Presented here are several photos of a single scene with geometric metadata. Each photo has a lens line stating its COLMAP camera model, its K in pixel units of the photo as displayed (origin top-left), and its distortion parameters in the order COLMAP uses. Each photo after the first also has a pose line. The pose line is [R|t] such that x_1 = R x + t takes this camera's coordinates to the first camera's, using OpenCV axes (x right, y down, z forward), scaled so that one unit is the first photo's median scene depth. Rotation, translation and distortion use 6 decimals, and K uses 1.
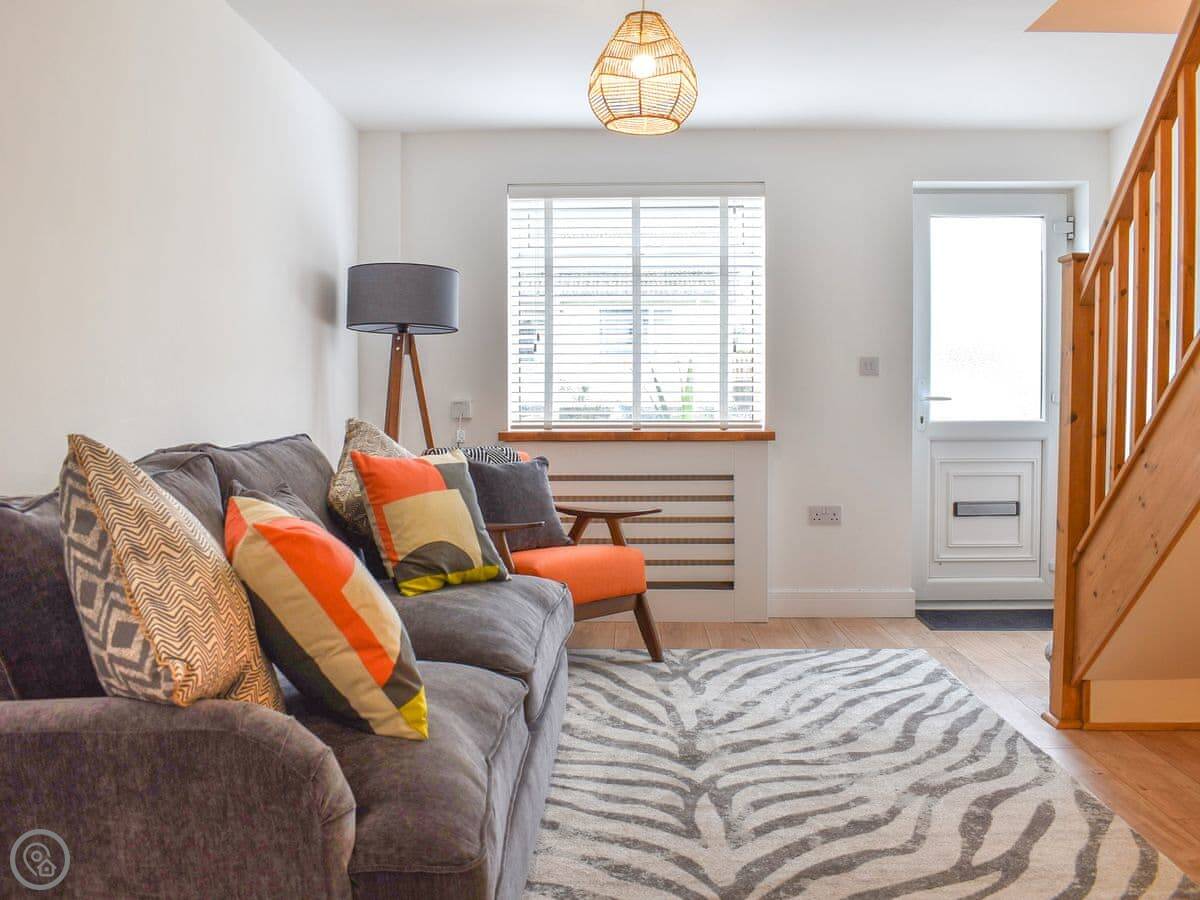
lens RADIAL K [[1122.5, 0, 590.9], [0, 1122.5, 441.1], [0, 0, 1]] dist [-0.065019, 0.000000]
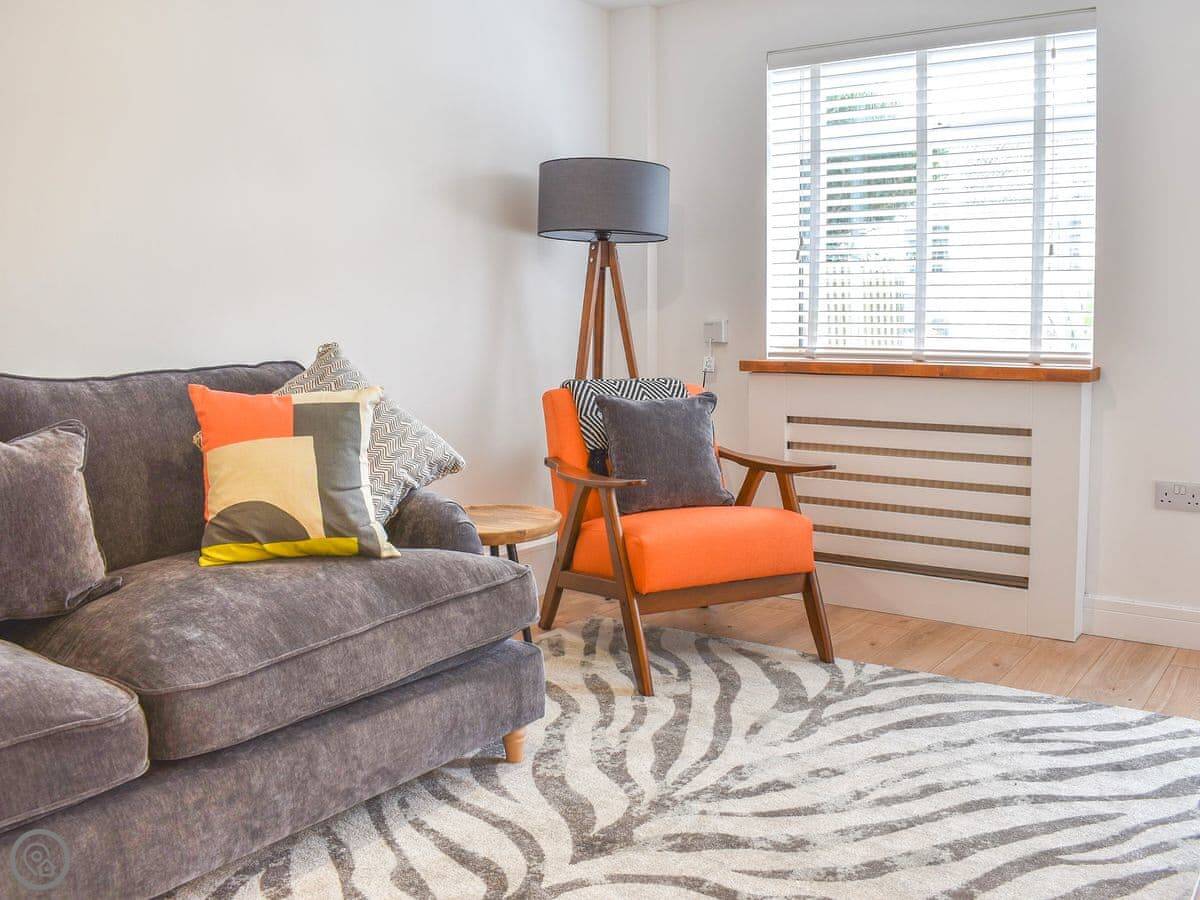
lens RADIAL K [[1122.5, 0, 638.3], [0, 1122.5, 389.9], [0, 0, 1]] dist [-0.065019, 0.000000]
pose [[0.844560, 0.039462, -0.534005, 0.377707], [-0.023824, 0.999062, 0.036150, -0.018116], [0.534931, -0.017808, 0.844708, 0.352952]]
